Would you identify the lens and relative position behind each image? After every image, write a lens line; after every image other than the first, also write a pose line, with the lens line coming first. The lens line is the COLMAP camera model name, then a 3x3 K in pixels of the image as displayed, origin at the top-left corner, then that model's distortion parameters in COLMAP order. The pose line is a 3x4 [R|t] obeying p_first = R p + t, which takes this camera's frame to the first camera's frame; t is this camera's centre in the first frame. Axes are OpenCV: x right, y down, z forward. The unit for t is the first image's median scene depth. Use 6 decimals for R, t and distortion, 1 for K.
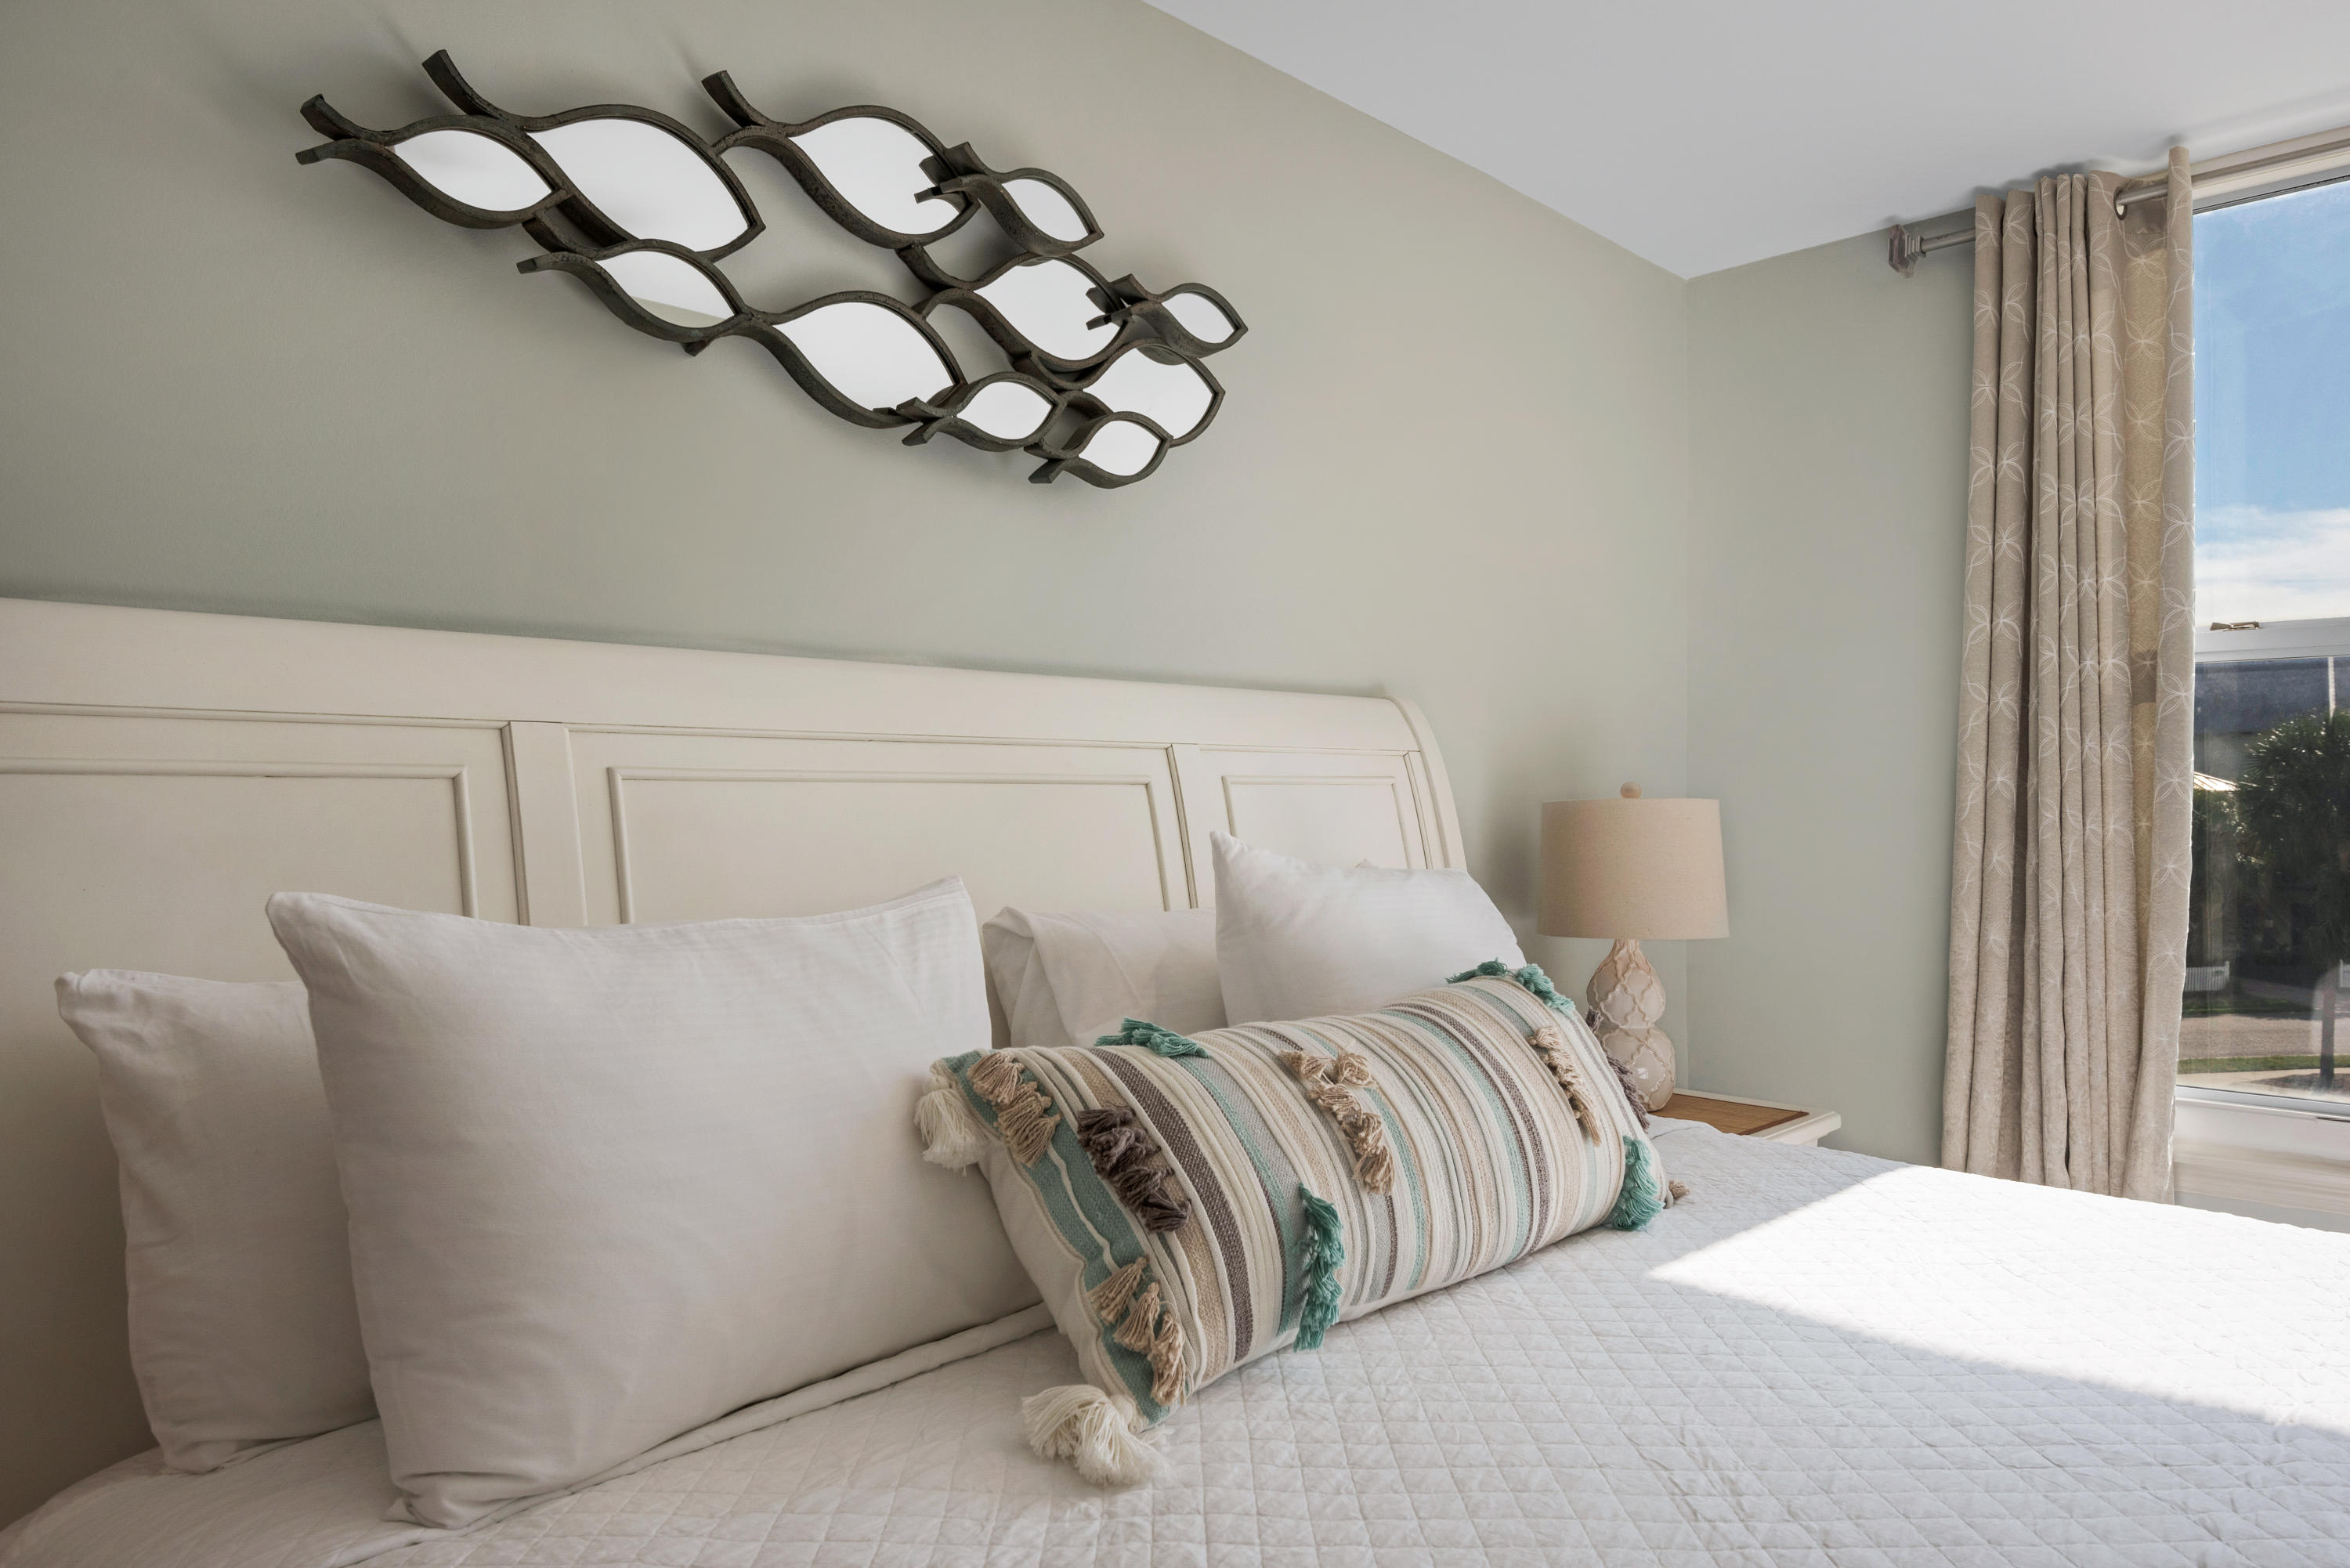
lens RADIAL K [[1534.5, 0, 1217.8], [0, 1534.5, 778.8], [0, 0, 1]] dist [0.030450, 0.000113]
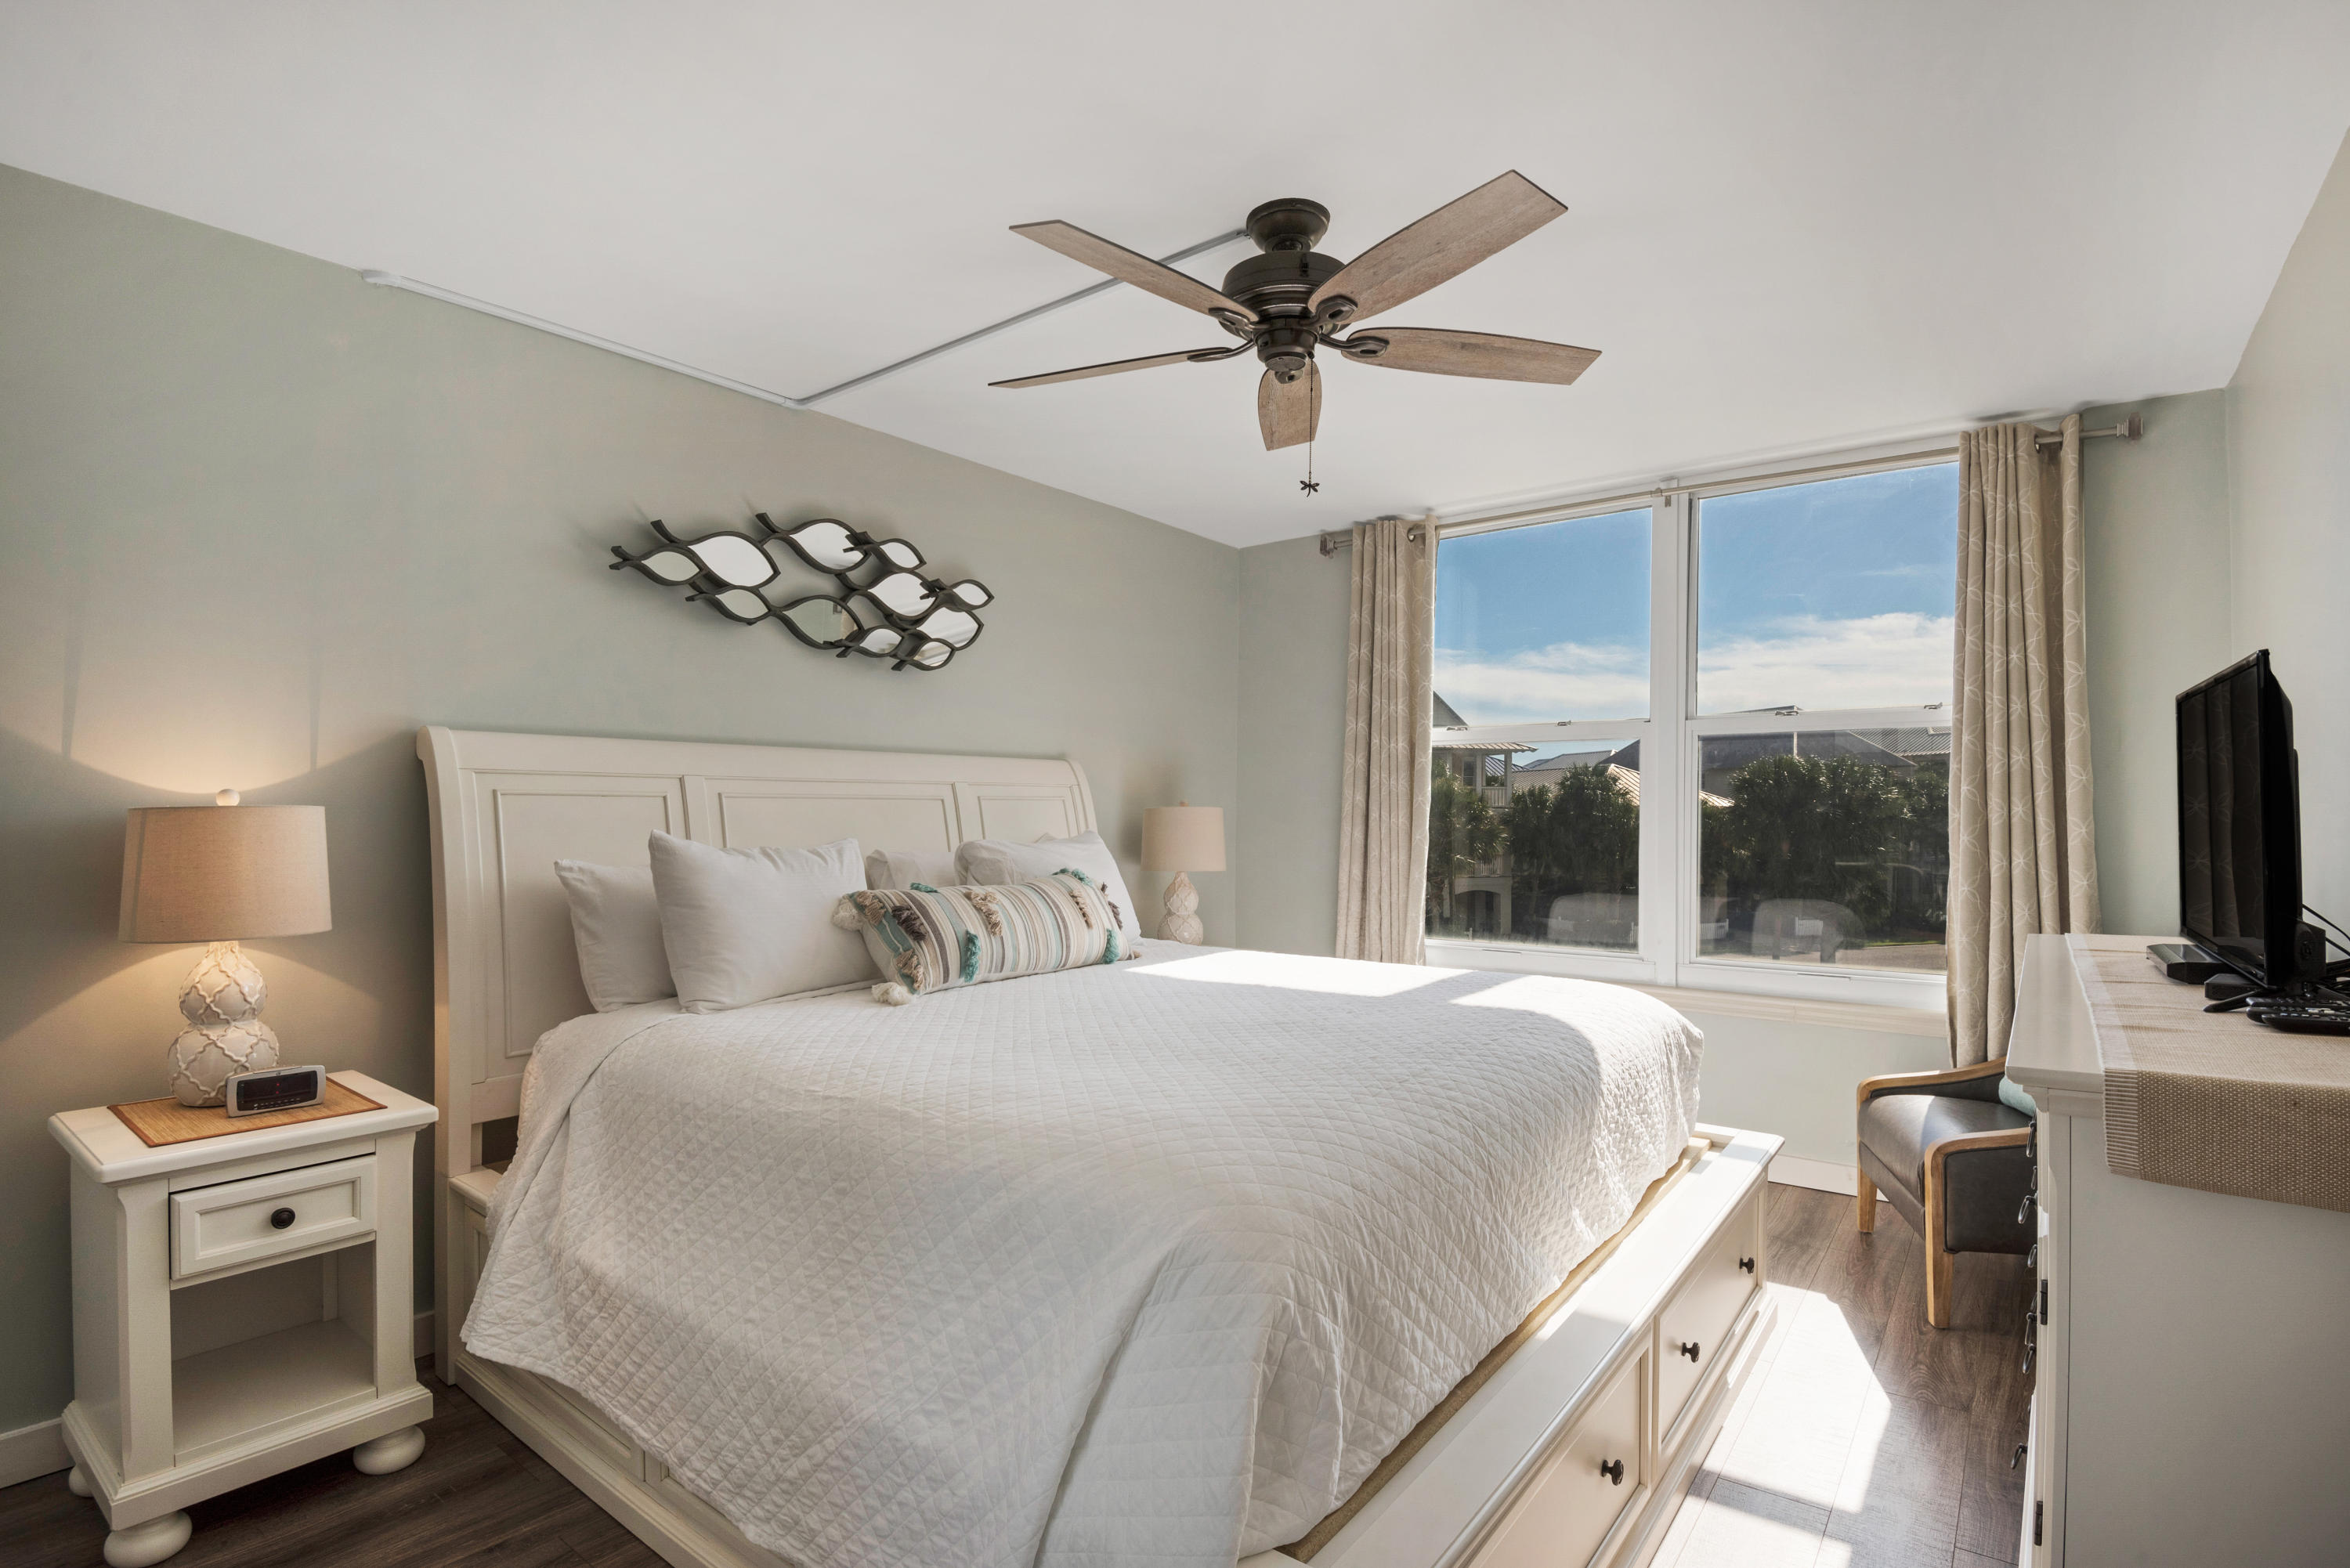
lens RADIAL K [[1126.1, 0, 1175.0], [0, 1126.1, 784.0], [0, 0, 1]] dist [-0.001933, -0.000276]
pose [[0.996086, 0.003168, 0.088328, 0.170883], [-0.002093, 0.999923, -0.012252, -0.000176], [-0.088360, 0.012019, 0.996016, -0.815032]]
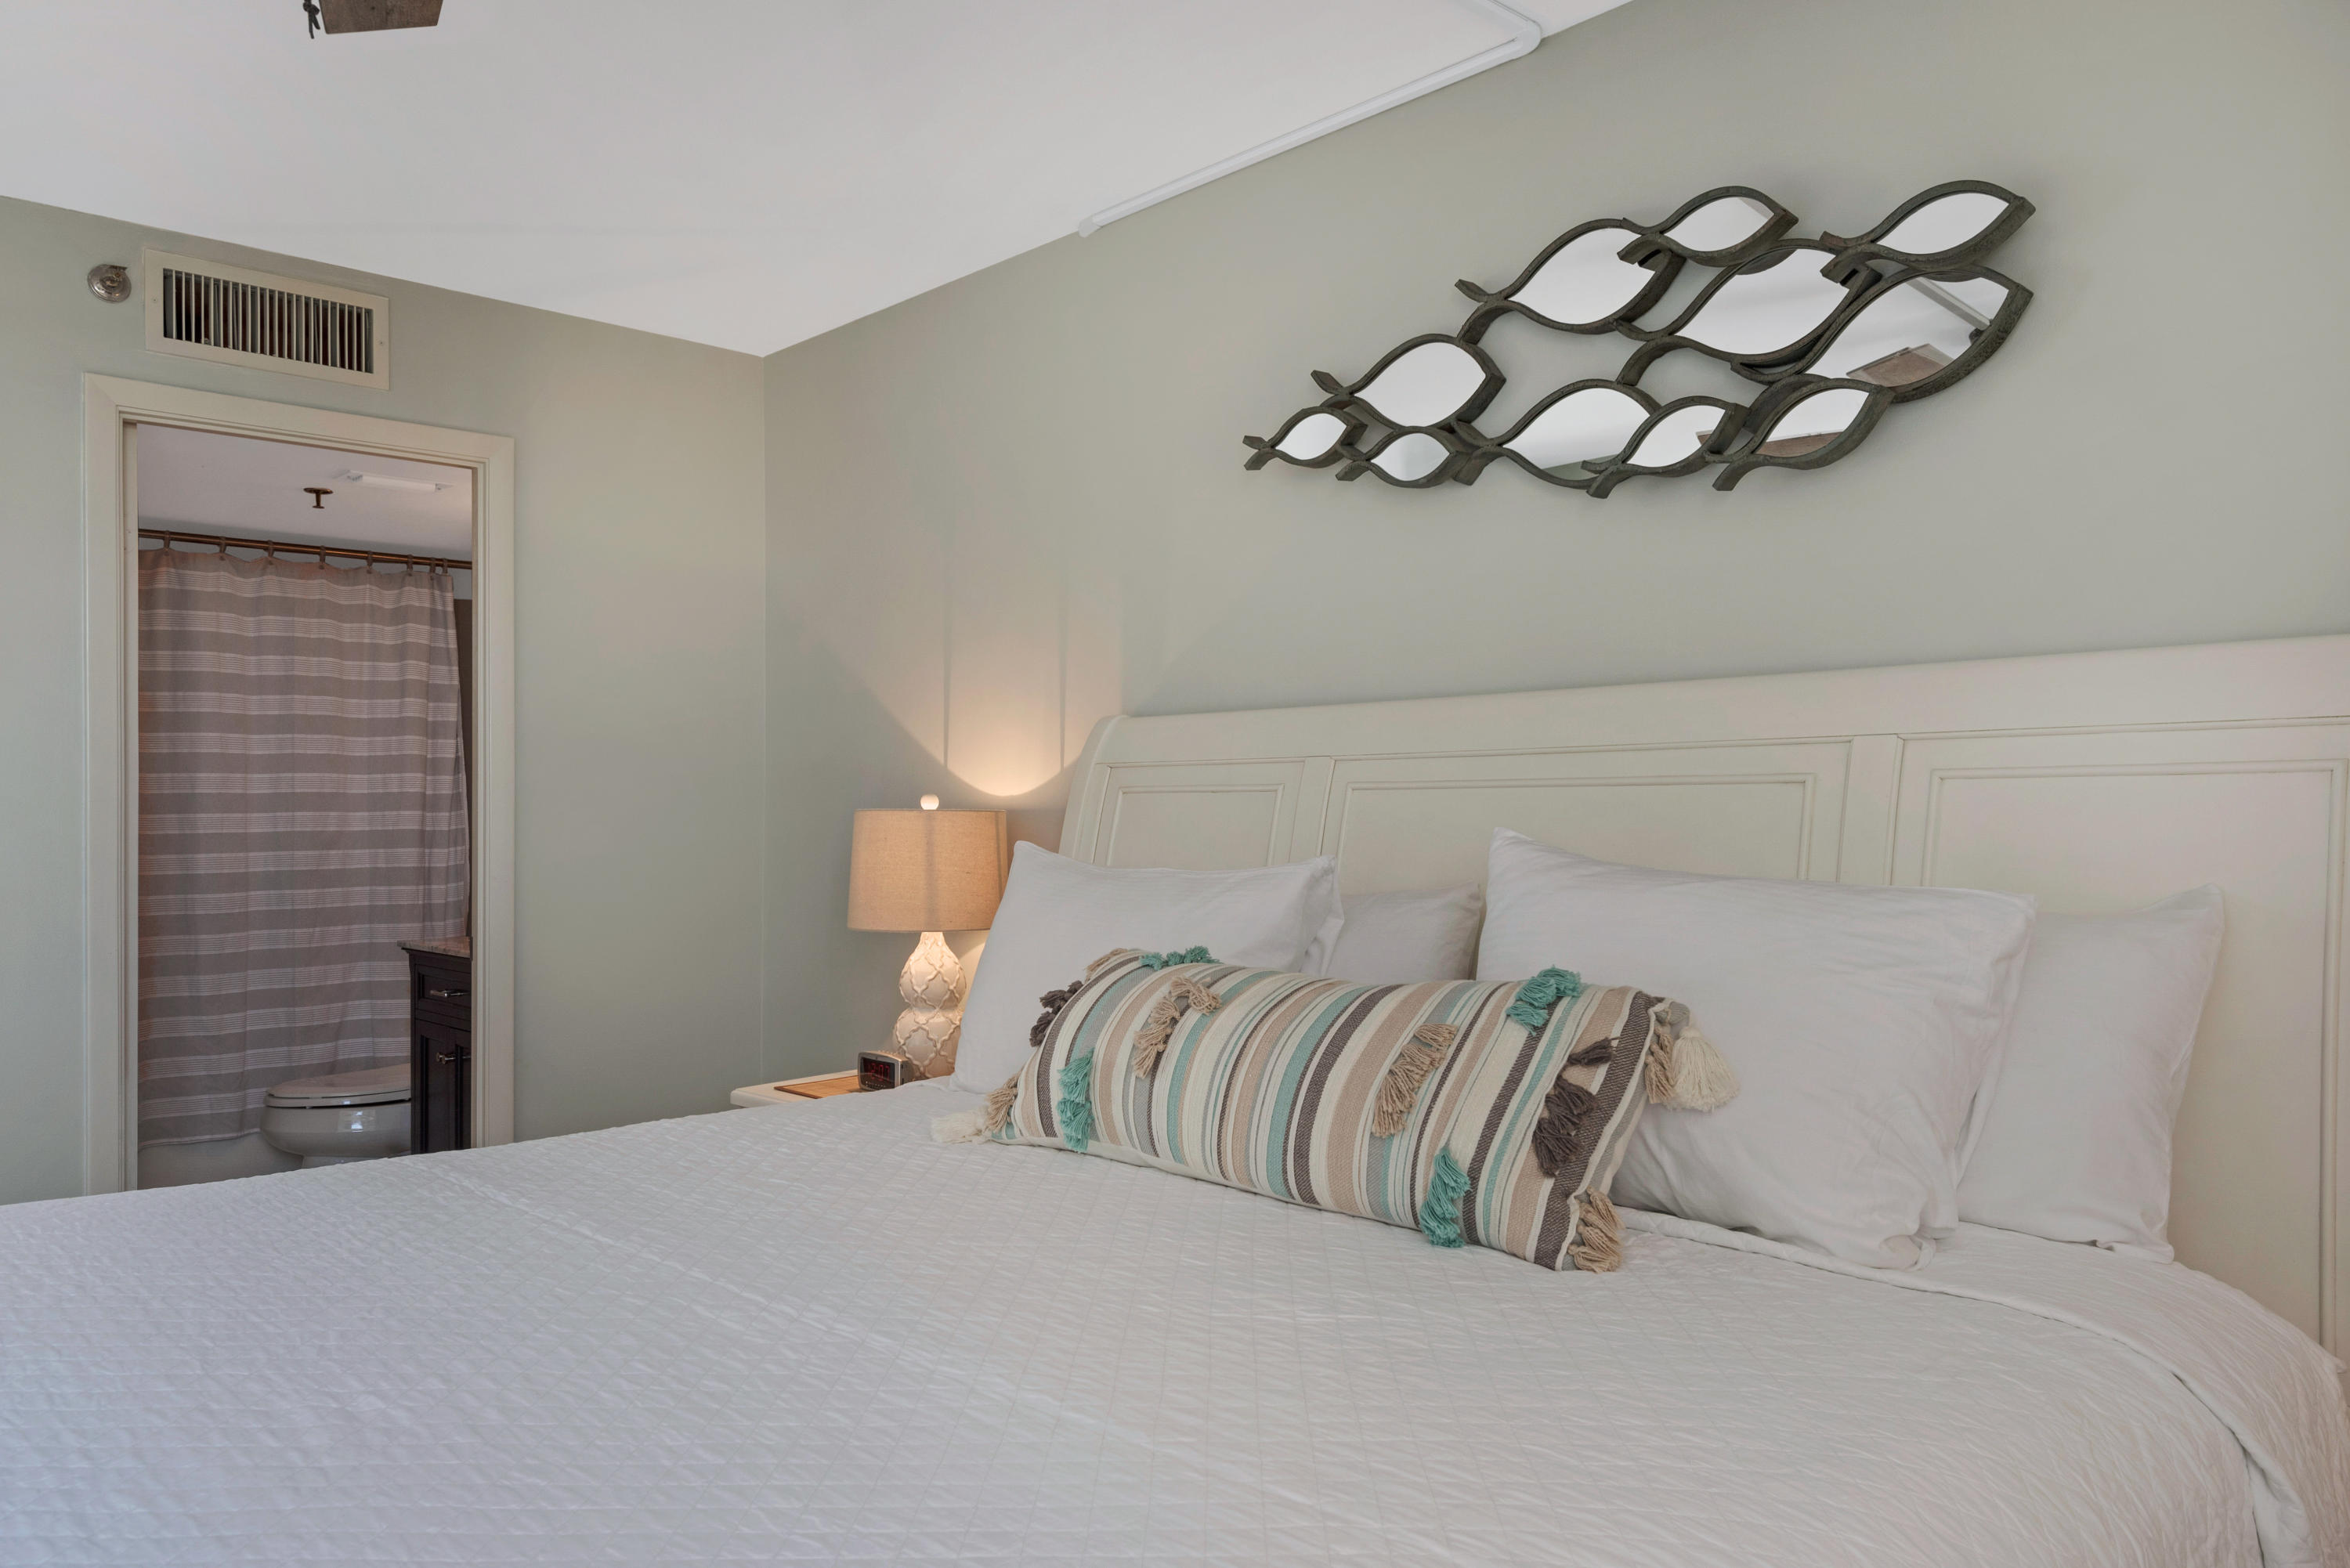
lens RADIAL K [[1623.1, 0, 1175.0], [0, 1623.1, 784.0], [0, 0, 1]] dist [0.004762, 0.000822]
pose [[-0.058004, -0.024542, -0.998015, 1.087246], [0.005030, 0.999678, -0.024875, 0.029365], [0.998304, -0.006463, -0.057862, 0.786198]]
